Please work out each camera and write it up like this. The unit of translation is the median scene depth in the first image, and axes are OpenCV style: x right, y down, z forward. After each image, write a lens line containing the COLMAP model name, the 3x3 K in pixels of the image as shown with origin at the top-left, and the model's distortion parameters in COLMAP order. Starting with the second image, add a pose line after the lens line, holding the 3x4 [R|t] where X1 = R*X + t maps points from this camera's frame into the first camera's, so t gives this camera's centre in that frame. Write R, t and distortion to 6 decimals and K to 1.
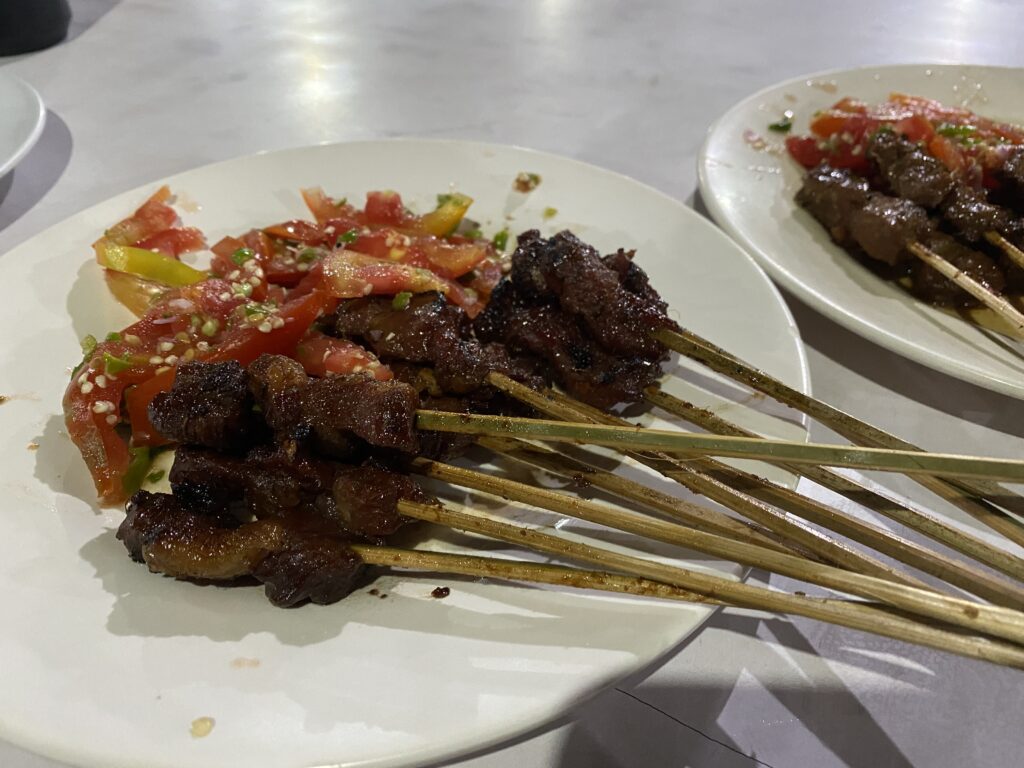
lens RADIAL K [[831.5, 0, 512.0], [0, 831.5, 384.0], [0, 0, 1]] dist [0.049697, -0.125178]
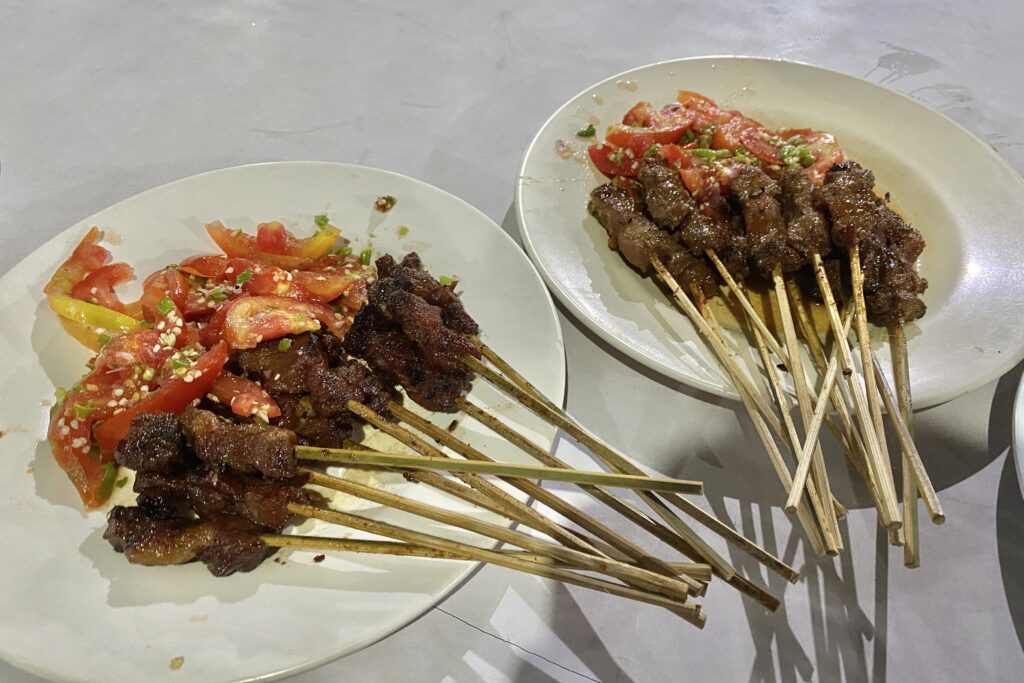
lens RADIAL K [[789.7, 0, 512.0], [0, 789.7, 341.5], [0, 0, 1]] dist [0.002098, 0.002740]
pose [[0.993845, -0.063977, 0.090438, 0.133716], [0.051863, 0.990094, 0.130479, -0.266000], [-0.097890, -0.124985, 0.987318, -0.376680]]
